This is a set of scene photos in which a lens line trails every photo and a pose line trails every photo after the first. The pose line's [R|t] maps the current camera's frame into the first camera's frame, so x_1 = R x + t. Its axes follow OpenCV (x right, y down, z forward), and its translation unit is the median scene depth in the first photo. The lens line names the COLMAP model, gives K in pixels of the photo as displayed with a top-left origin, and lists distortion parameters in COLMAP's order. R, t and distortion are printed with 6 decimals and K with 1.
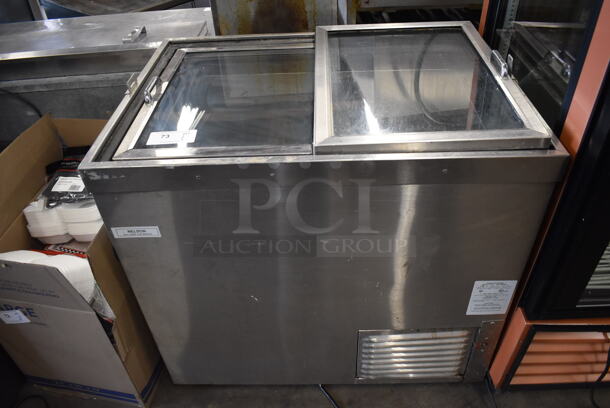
lens RADIAL K [[472.9, 0, 305.0], [0, 472.9, 204.0], [0, 0, 1]] dist [-0.089979, 0.000053]
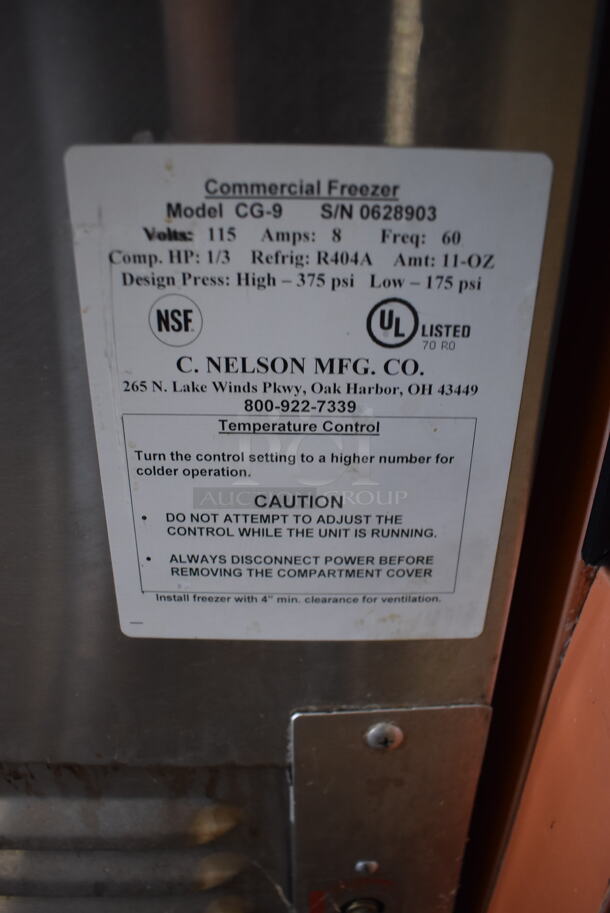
lens RADIAL K [[707.8, 0, 305.0], [0, 707.8, 456.5], [0, 0, 1]] dist [-0.089979, 0.000053]
pose [[0.998044, 0.043985, 0.044433, 0.354362], [-0.033274, 0.975355, -0.218117, 0.215622], [-0.052932, 0.216212, 0.974911, 0.771116]]
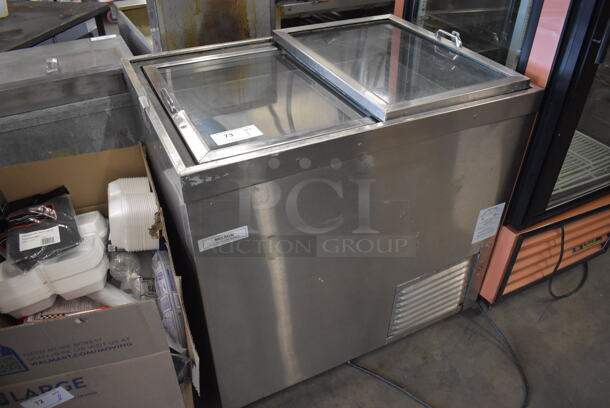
lens RADIAL K [[472.9, 0, 305.0], [0, 472.9, 204.0], [0, 0, 1]] dist [-0.089979, 0.000053]
pose [[0.886369, -0.232678, 0.400265, -0.462951], [0.258523, 0.965943, -0.010975, 0.036509], [-0.384079, 0.113205, 0.916334, 0.040804]]
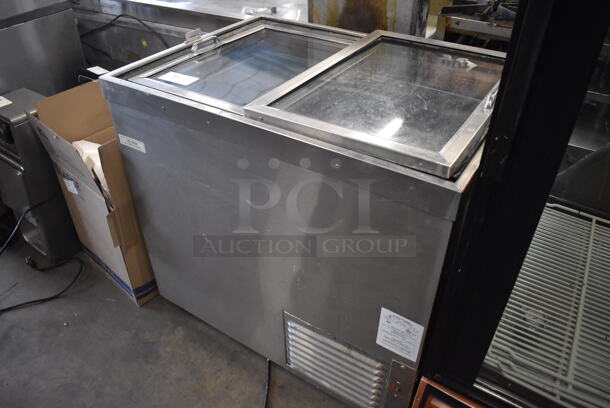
lens RADIAL K [[472.9, 0, 305.0], [0, 472.9, 204.0], [0, 0, 1]] dist [-0.089979, 0.000053]
pose [[0.844207, 0.352259, -0.404015, 0.472793], [-0.367445, 0.929084, 0.042271, -0.009000], [0.390254, 0.112768, 0.913775, 0.045961]]
